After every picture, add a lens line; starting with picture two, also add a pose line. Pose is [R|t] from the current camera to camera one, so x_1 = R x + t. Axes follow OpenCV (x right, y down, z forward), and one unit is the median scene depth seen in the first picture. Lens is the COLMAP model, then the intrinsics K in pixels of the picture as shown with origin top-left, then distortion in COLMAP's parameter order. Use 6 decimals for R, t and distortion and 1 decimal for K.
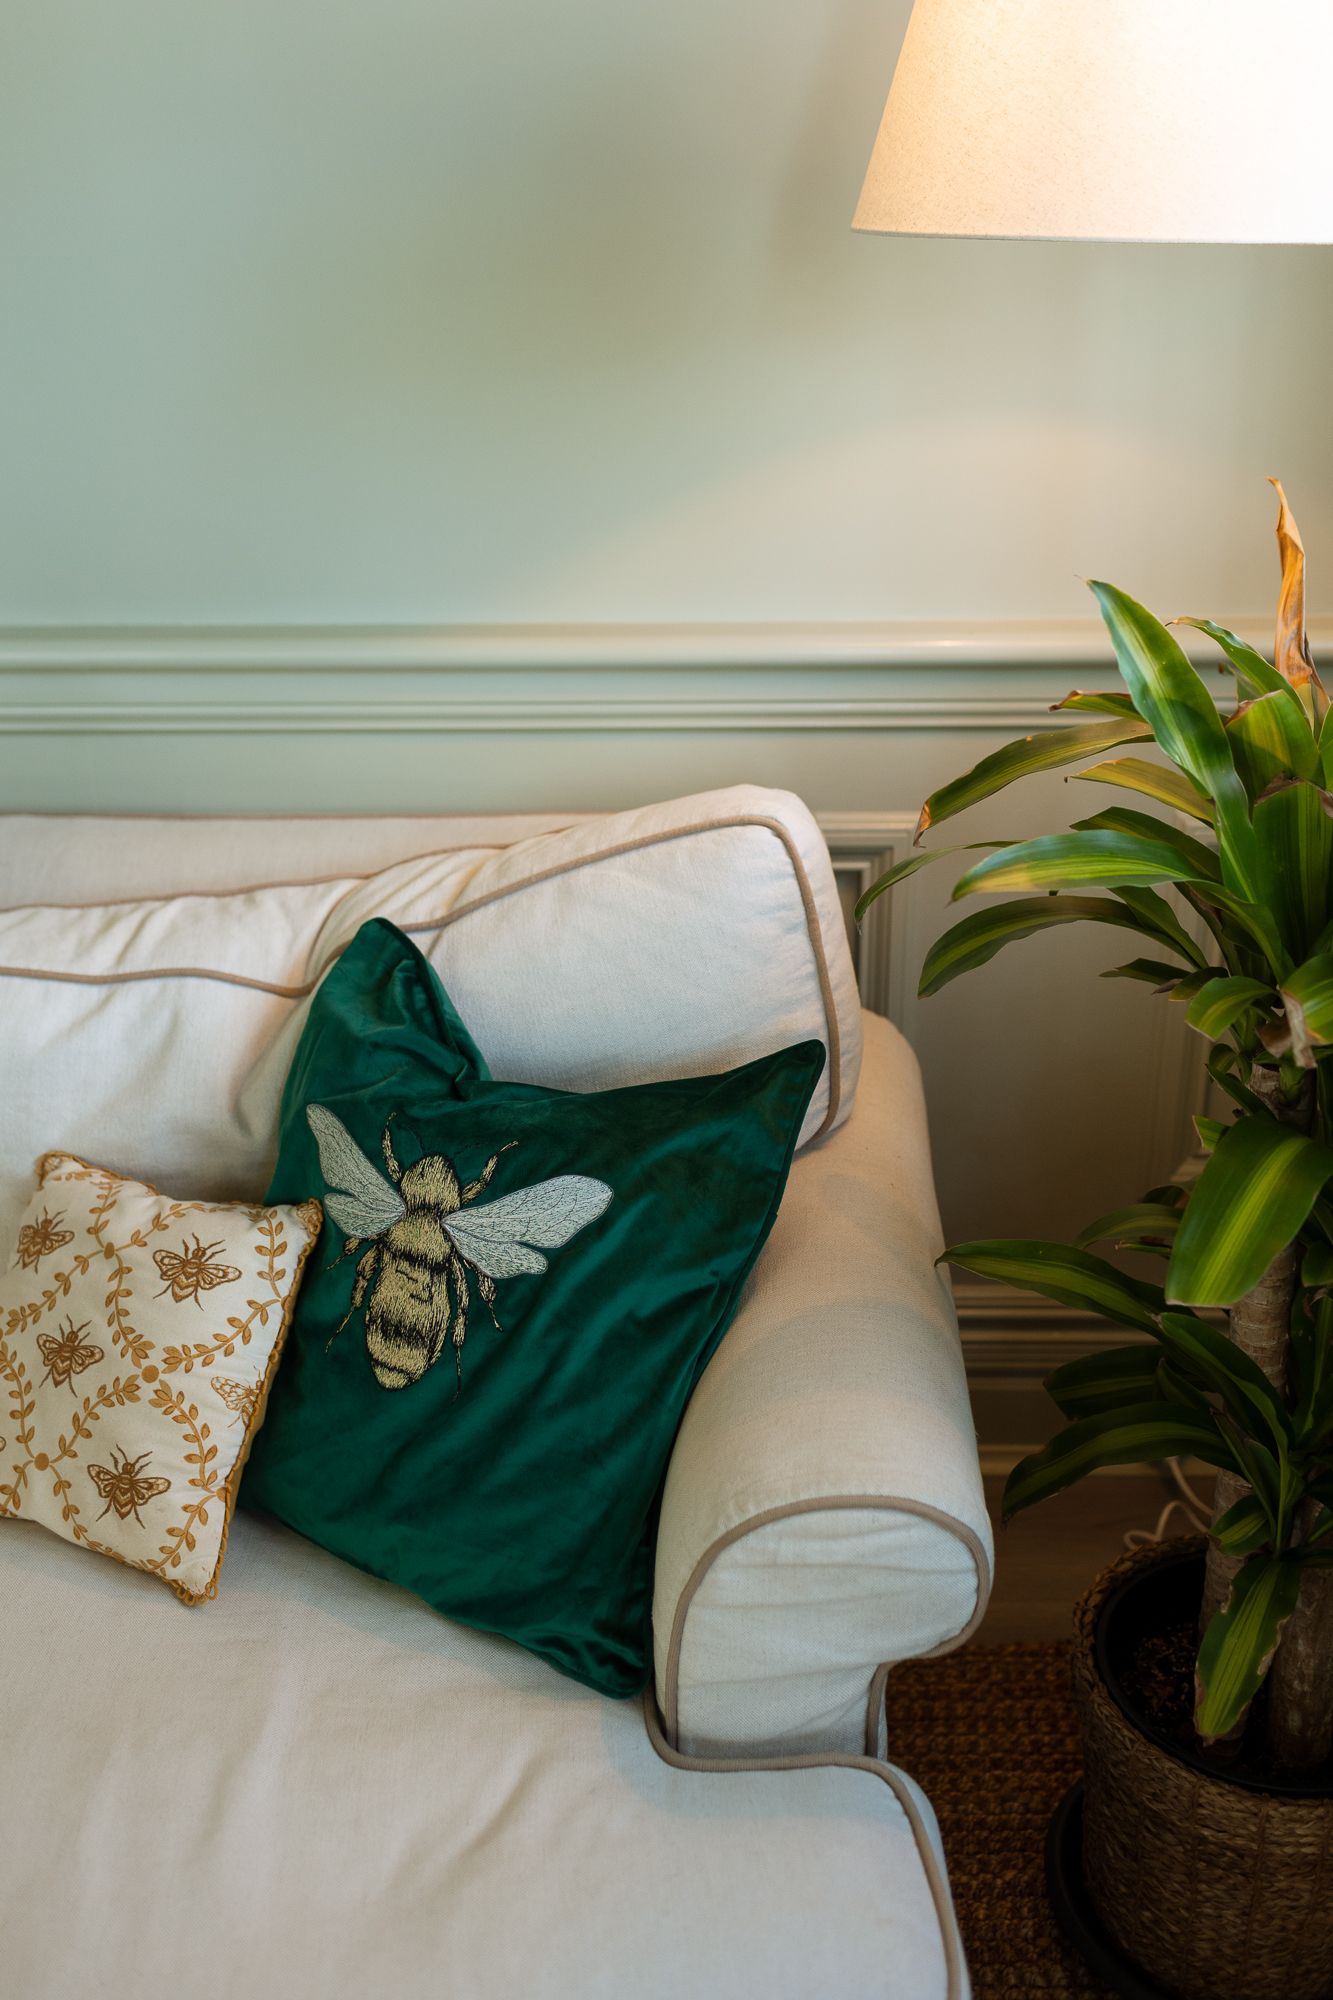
lens RADIAL K [[1968.5, 0, 671.6], [0, 1968.5, 995.1], [0, 0, 1]] dist [-0.024545, 0.000000]
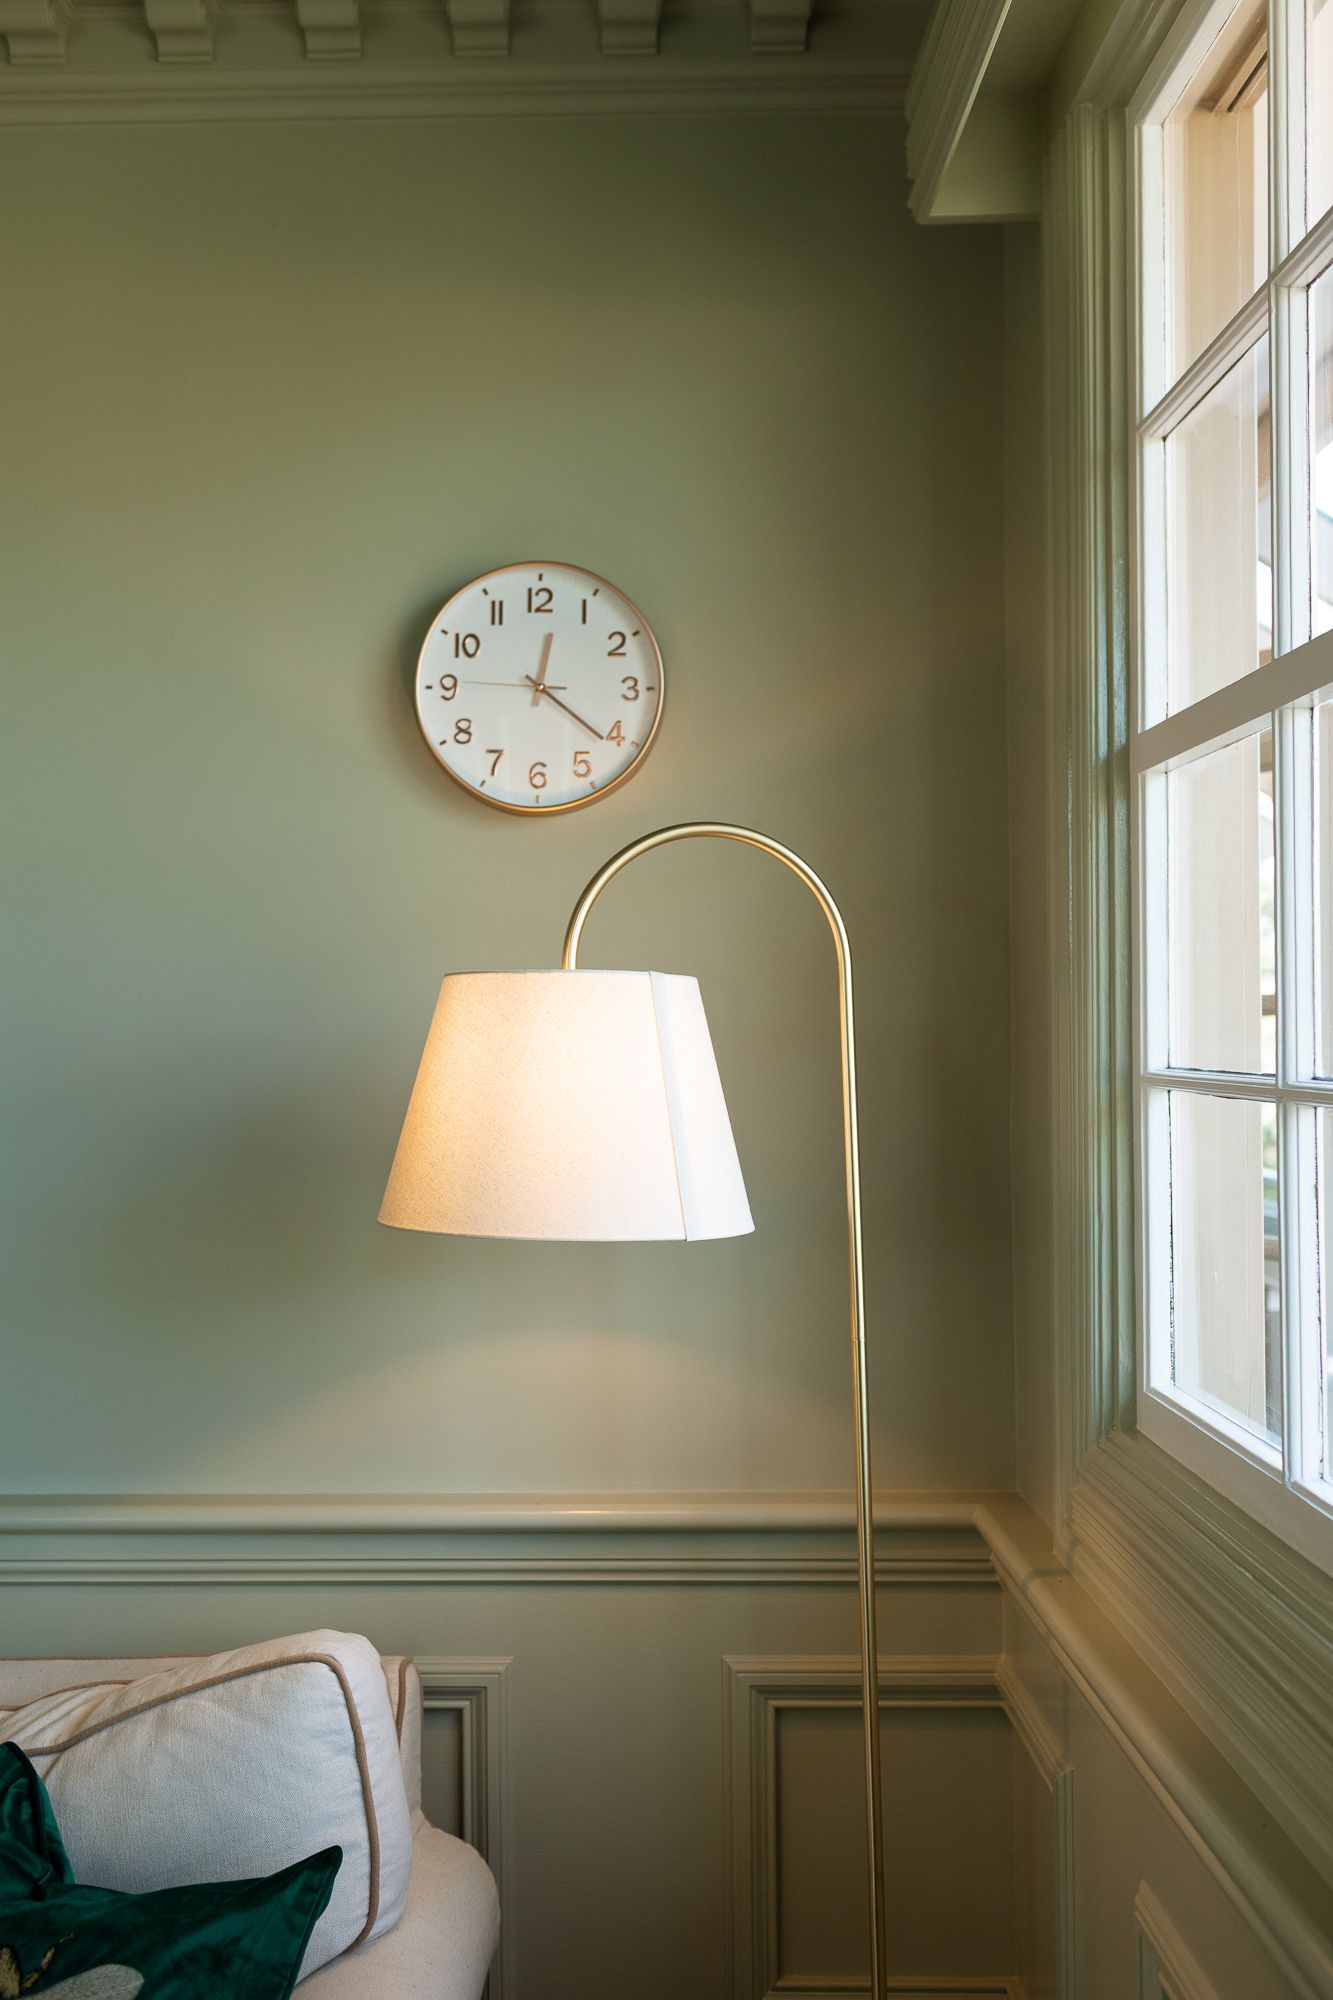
lens RADIAL K [[1968.5, 0, 660.2], [0, 1968.5, 1000.6], [0, 0, 1]] dist [-0.024545, 0.000000]
pose [[0.999527, 0.010682, 0.028845, 0.216500], [0.002273, 0.909548, -0.415593, 0.047734], [-0.030675, 0.415462, 0.909093, -0.293788]]
